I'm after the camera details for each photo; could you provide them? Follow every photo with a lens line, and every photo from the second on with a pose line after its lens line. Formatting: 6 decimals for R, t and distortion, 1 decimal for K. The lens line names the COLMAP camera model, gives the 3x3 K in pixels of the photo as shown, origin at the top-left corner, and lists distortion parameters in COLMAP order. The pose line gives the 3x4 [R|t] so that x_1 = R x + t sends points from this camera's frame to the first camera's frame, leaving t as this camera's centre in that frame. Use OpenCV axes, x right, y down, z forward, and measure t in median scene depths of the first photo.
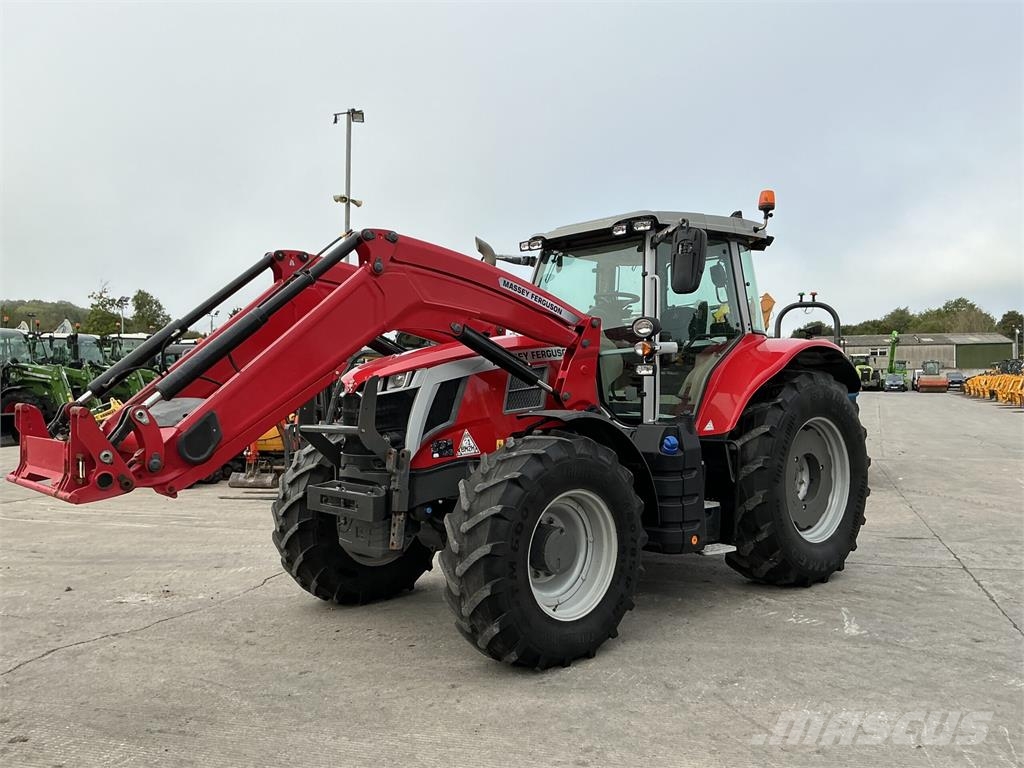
lens RADIAL K [[849.2, 0, 512.0], [0, 849.2, 384.0], [0, 0, 1]] dist [0.157475, -0.321340]
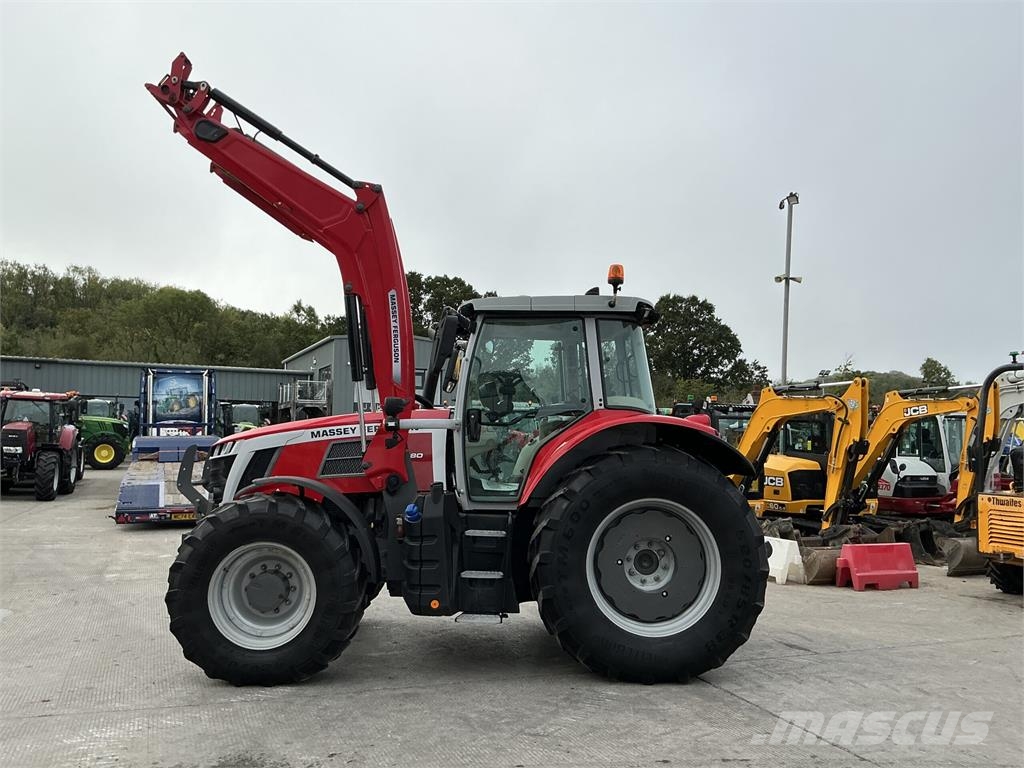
lens RADIAL K [[849.2, 0, 512.0], [0, 849.2, 384.0], [0, 0, 1]] dist [0.157475, -0.321340]
pose [[0.780134, -0.026141, -0.625067, 0.966712], [-0.024269, 0.997110, -0.071990, -0.017375], [0.625142, 0.071332, 0.777245, 0.208790]]
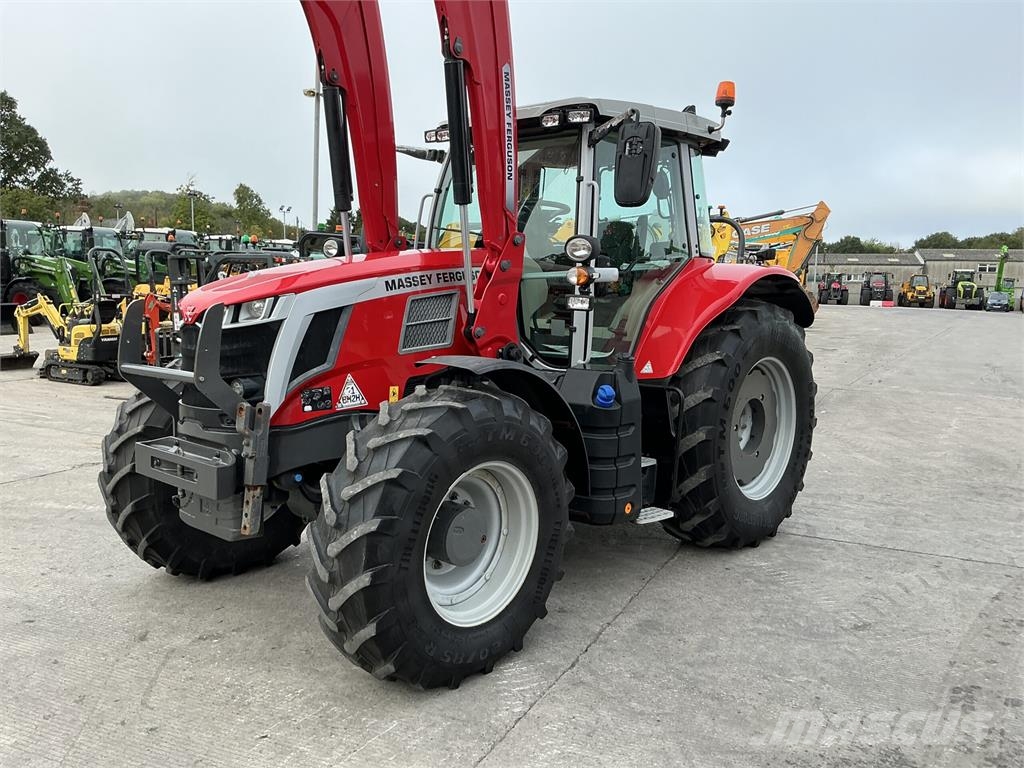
lens RADIAL K [[849.2, 0, 512.0], [0, 849.2, 384.0], [0, 0, 1]] dist [0.157475, -0.321340]
pose [[0.993875, 0.018548, 0.108940, 0.008420], [-0.030687, 0.993366, 0.110829, -0.026827], [-0.106161, -0.113493, 0.987851, 0.206860]]
